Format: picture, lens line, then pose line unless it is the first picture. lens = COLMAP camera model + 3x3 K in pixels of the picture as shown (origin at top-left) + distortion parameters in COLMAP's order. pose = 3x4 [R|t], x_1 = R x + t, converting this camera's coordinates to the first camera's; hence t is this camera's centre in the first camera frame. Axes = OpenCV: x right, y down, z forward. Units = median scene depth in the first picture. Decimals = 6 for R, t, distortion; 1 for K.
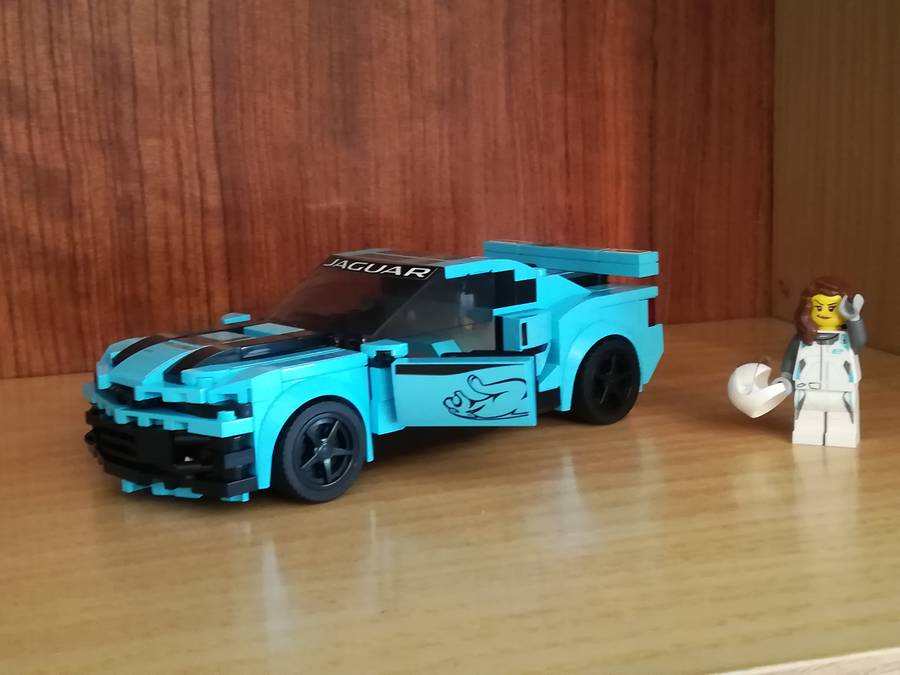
lens RADIAL K [[1299.1, 0, 453.4], [0, 1299.1, 308.2], [0, 0, 1]] dist [0.047802, 0.000000]
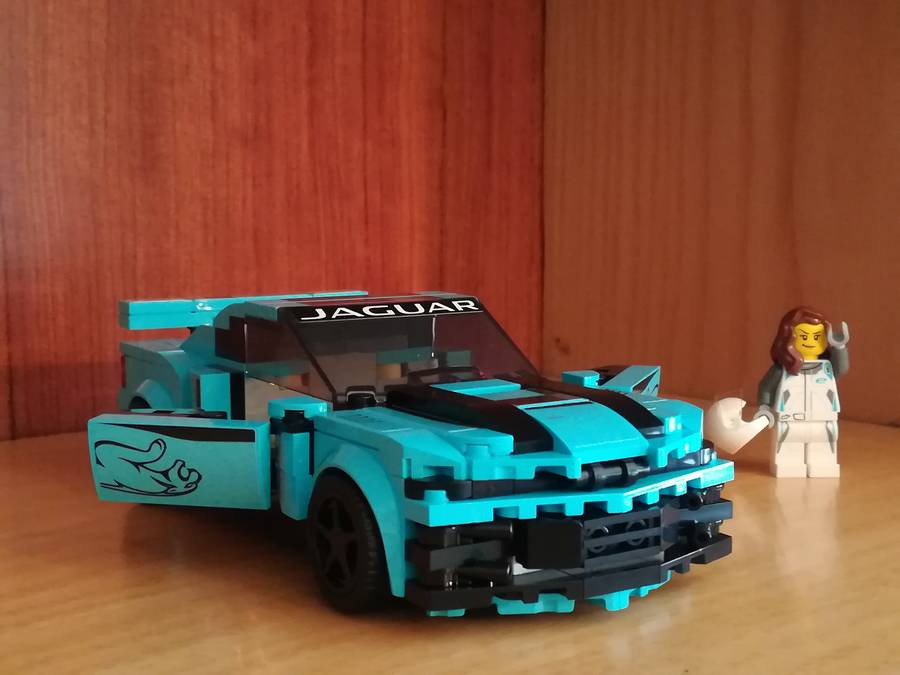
lens RADIAL K [[1299.1, 0, 425.5], [0, 1299.1, 317.7], [0, 0, 1]] dist [0.047802, 0.000000]
pose [[0.915640, -0.005849, 0.401957, -0.264769], [0.035290, 0.997203, -0.065878, 0.027972], [-0.400447, 0.074506, 0.913286, 0.145843]]
